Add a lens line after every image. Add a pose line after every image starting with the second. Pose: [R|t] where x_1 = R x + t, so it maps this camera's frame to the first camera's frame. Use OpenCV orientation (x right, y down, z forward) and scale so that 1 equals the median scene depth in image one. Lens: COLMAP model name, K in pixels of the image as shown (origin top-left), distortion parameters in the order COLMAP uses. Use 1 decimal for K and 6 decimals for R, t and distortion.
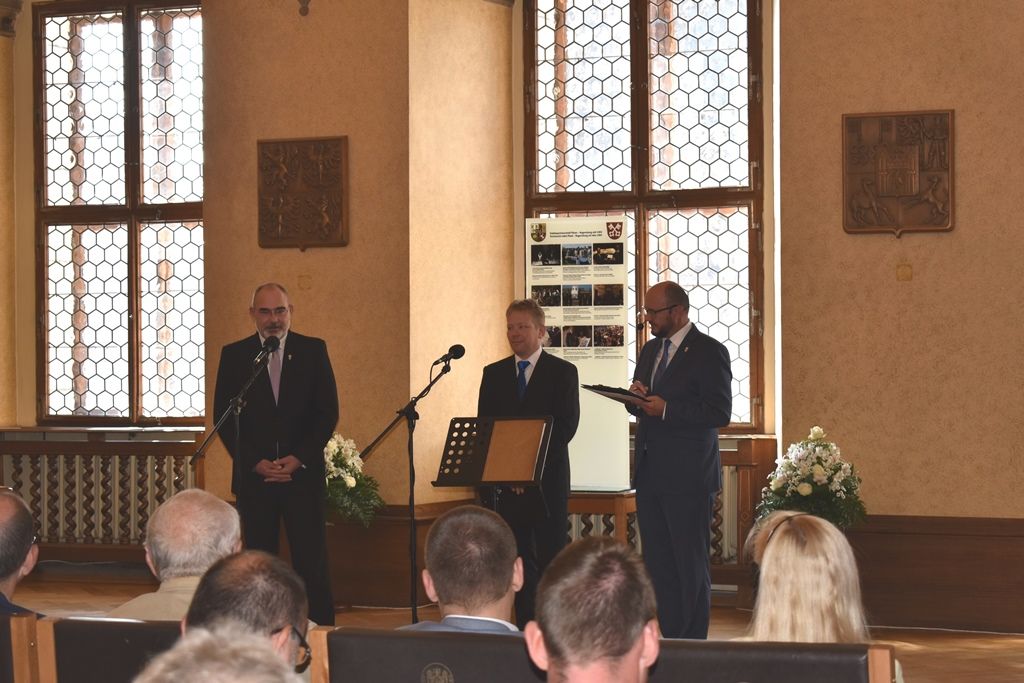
lens RADIAL K [[2411.3, 0, 512.0], [0, 2411.3, 341.5], [0, 0, 1]] dist [0.085214, 0.442574]
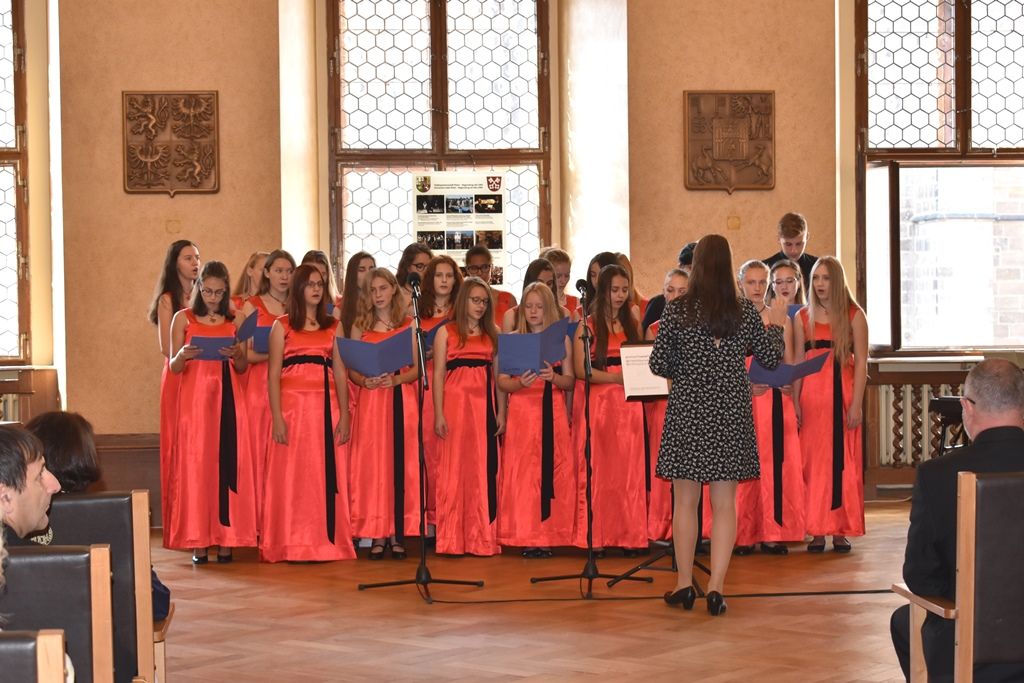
lens RADIAL K [[1976.5, 0, 512.0], [0, 1976.5, 341.5], [0, 0, 1]] dist [0.001967, 0.392255]
pose [[0.882717, -0.018082, 0.469558, -0.390834], [0.004520, 0.999540, 0.029994, 0.000737], [-0.469884, -0.024354, 0.882392, 0.166773]]
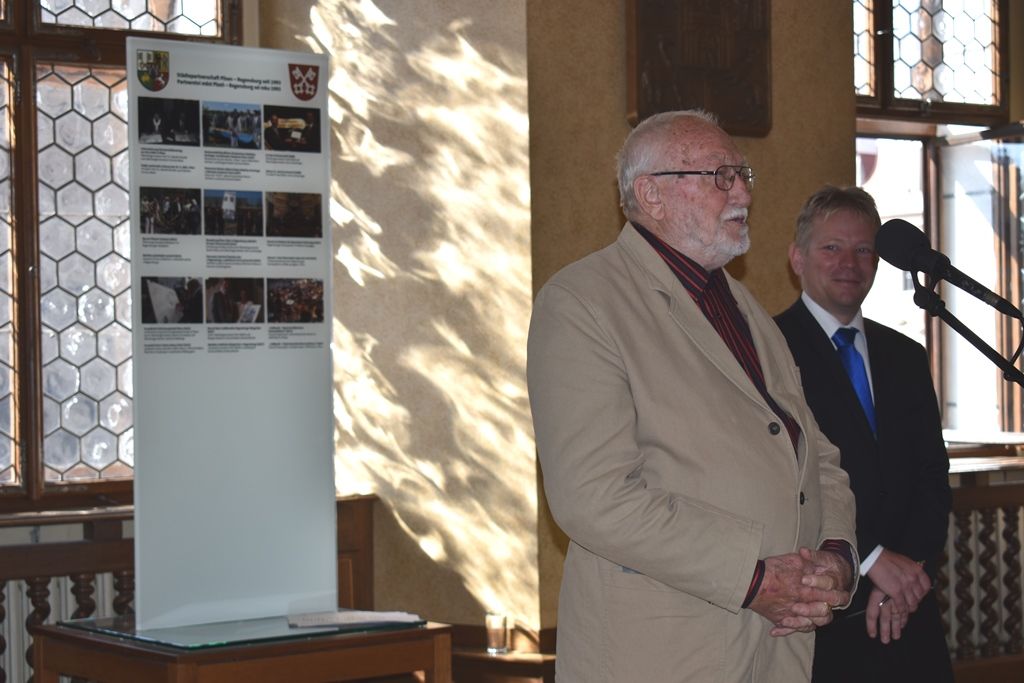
lens RADIAL K [[2174.2, 0, 512.0], [0, 2174.2, 341.5], [0, 0, 1]] dist [0.028350, 0.264551]
pose [[0.515138, 0.005215, 0.857092, -0.307719], [0.009840, 0.999880, -0.011998, 0.011412], [-0.857051, 0.014614, 0.515024, 0.740072]]
